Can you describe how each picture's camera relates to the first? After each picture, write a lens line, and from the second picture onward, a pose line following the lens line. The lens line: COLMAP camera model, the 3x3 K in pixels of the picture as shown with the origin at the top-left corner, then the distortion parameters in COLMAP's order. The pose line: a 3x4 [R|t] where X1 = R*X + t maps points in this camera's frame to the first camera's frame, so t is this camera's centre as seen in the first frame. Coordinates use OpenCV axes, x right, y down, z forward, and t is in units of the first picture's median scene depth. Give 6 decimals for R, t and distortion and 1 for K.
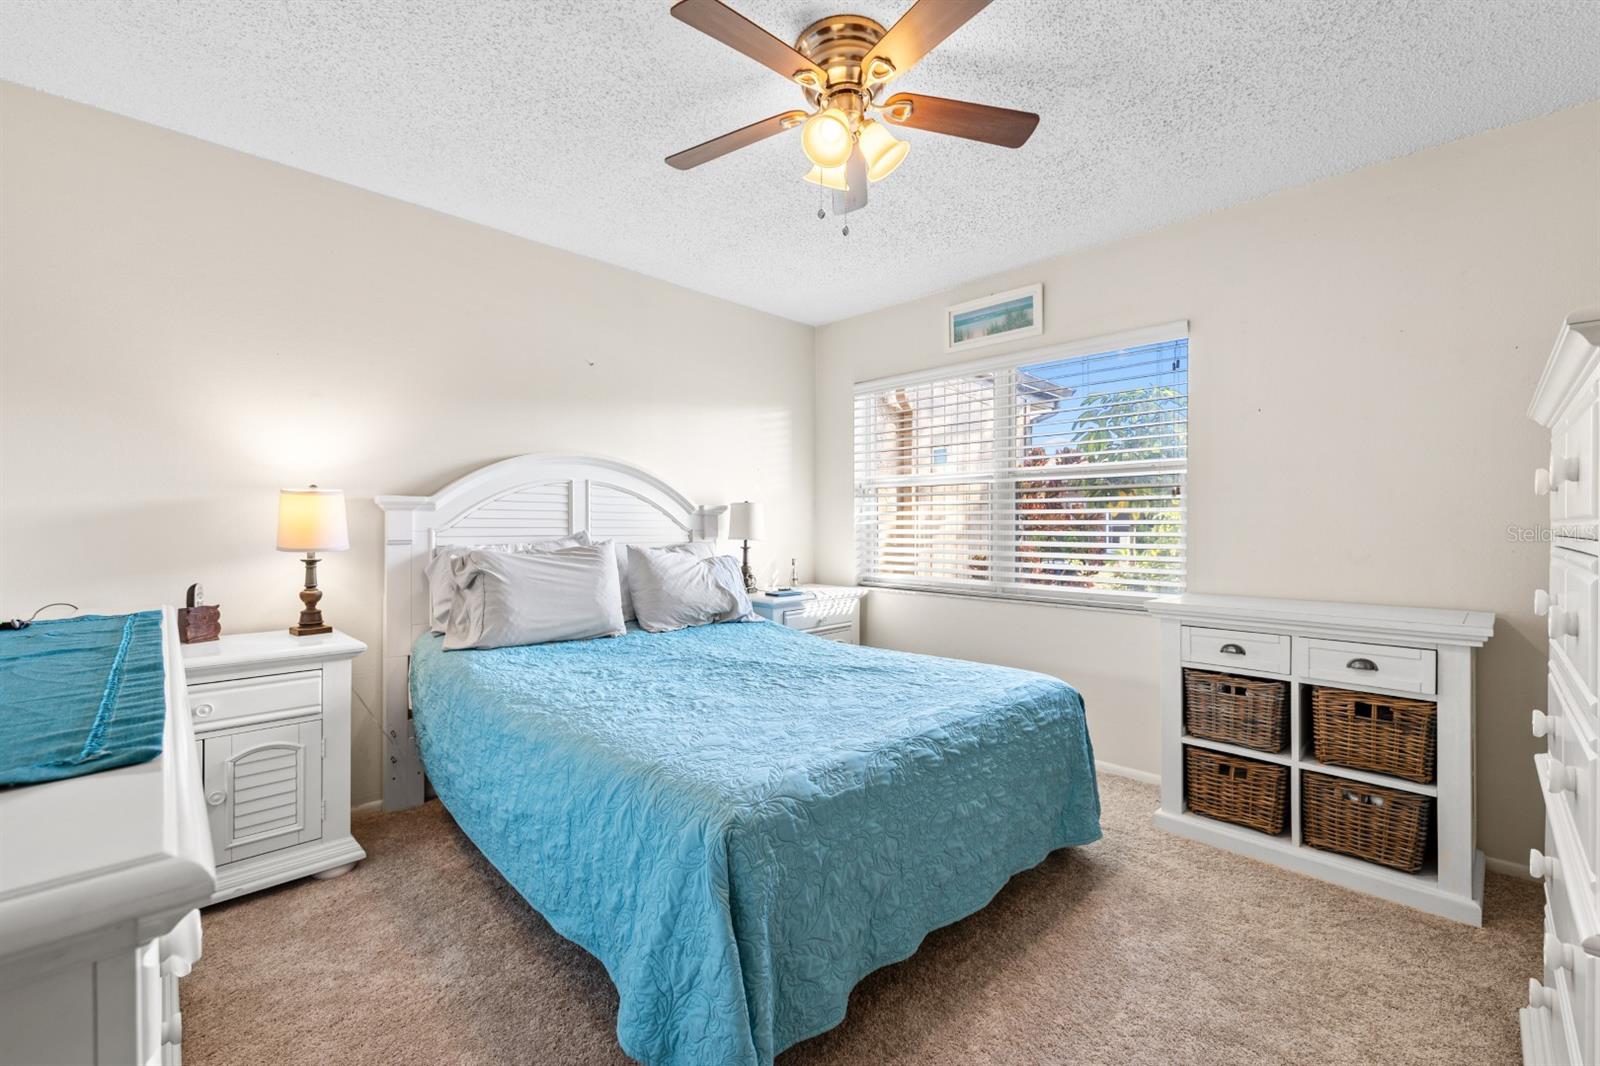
lens RADIAL K [[672.0, 0, 795.2], [0, 672.0, 531.4], [0, 0, 1]] dist [-0.000851, -0.000203]
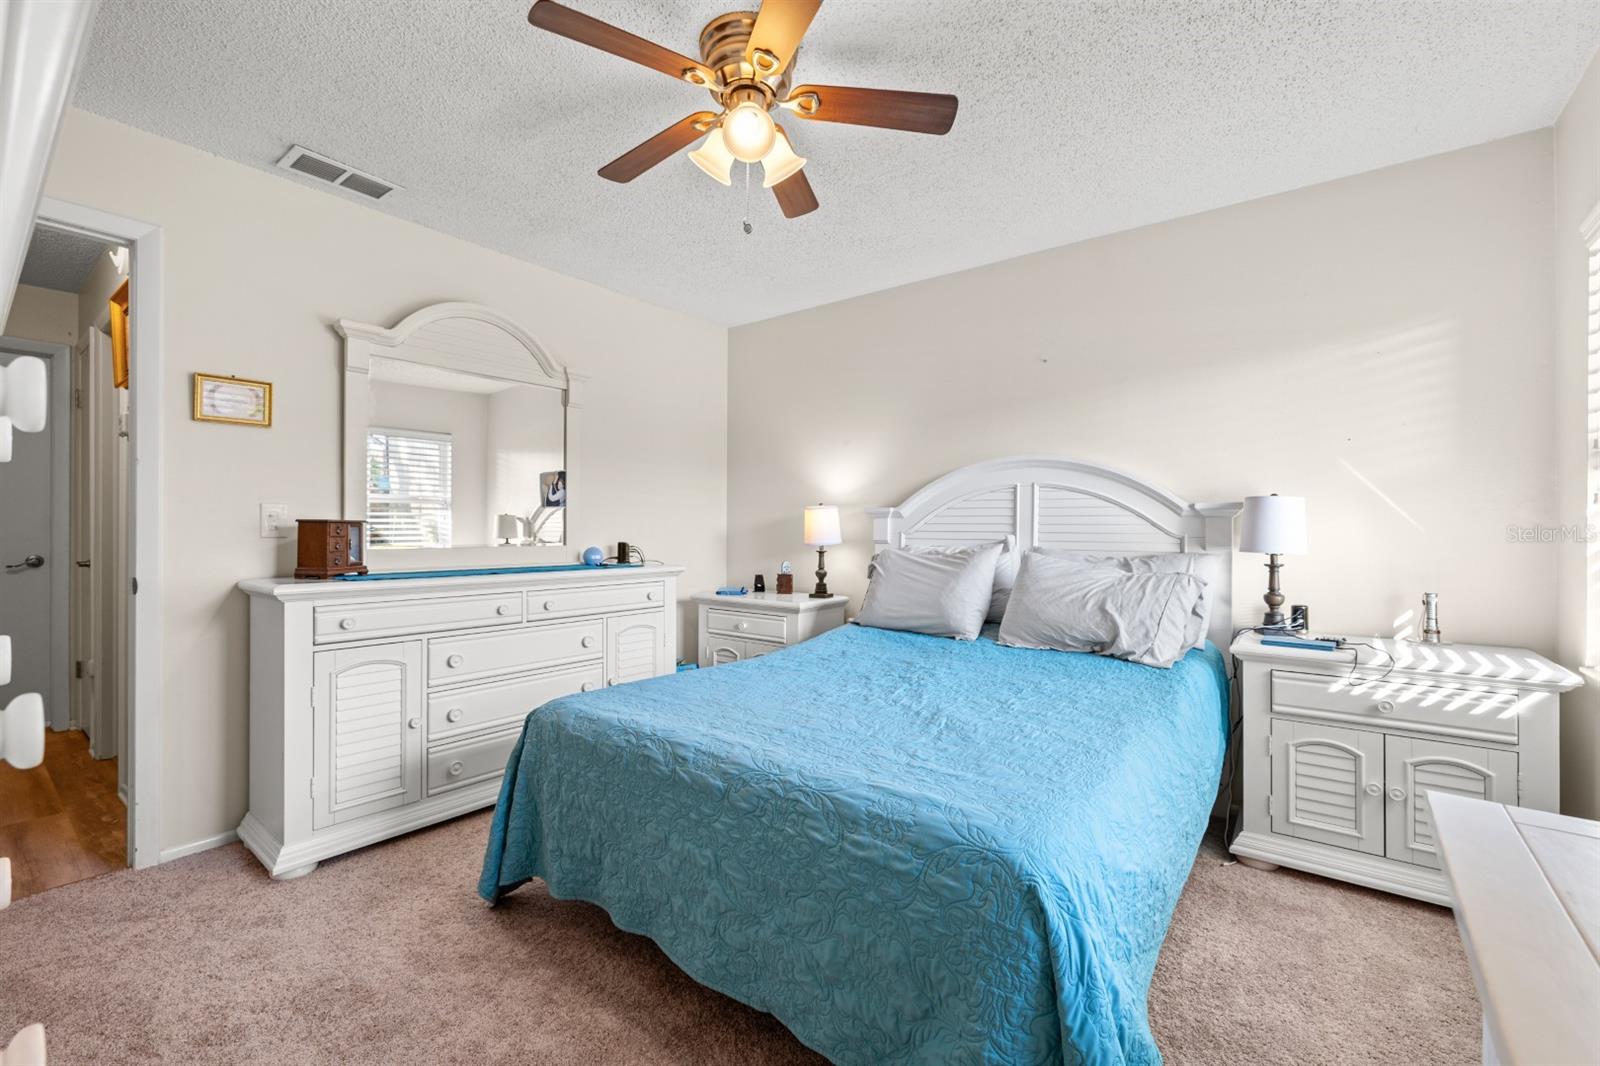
lens RADIAL K [[672.0, 0, 795.2], [0, 672.0, 531.4], [0, 0, 1]] dist [-0.000851, -0.000203]
pose [[0.124828, 0.004831, -0.992167, 0.712629], [-0.012670, 0.999914, 0.003275, -0.006836], [0.992097, 0.012162, 0.124879, 0.632233]]
